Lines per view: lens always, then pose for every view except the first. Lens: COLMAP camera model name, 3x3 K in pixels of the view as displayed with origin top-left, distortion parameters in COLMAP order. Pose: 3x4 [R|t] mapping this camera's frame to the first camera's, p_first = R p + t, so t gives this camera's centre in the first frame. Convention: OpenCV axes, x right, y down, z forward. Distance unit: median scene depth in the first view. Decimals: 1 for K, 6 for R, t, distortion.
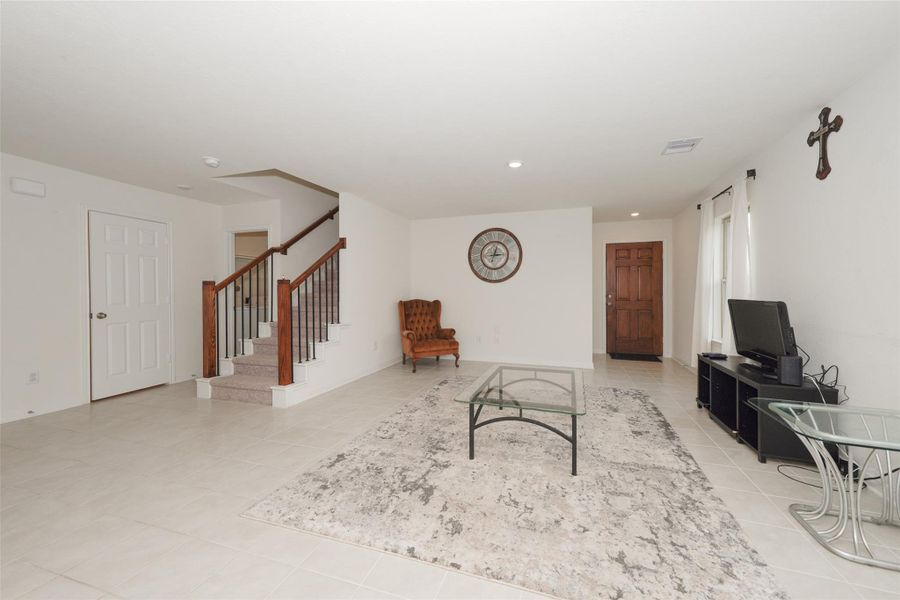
lens RADIAL K [[311.6, 0, 454.0], [0, 311.6, 295.3], [0, 0, 1]] dist [0.015023, 0.000063]
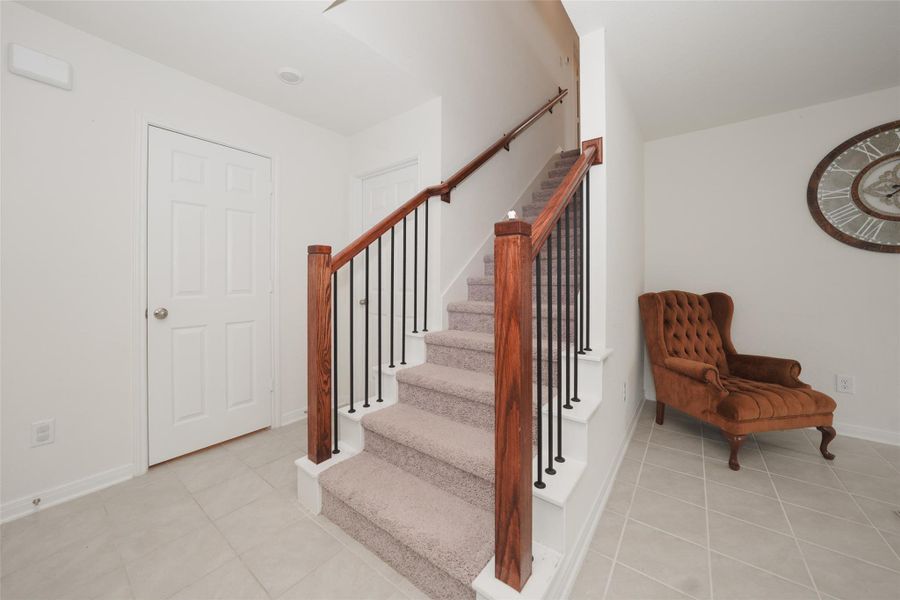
lens RADIAL K [[323.5, 0, 453.4], [0, 323.5, 276.5], [0, 0, 1]] dist [-0.012256, 0.000071]
pose [[0.945282, 0.003604, -0.326236, -0.378902], [-0.008694, 0.999862, -0.014148, 0.002779], [0.326140, 0.016210, 0.945183, 0.530053]]
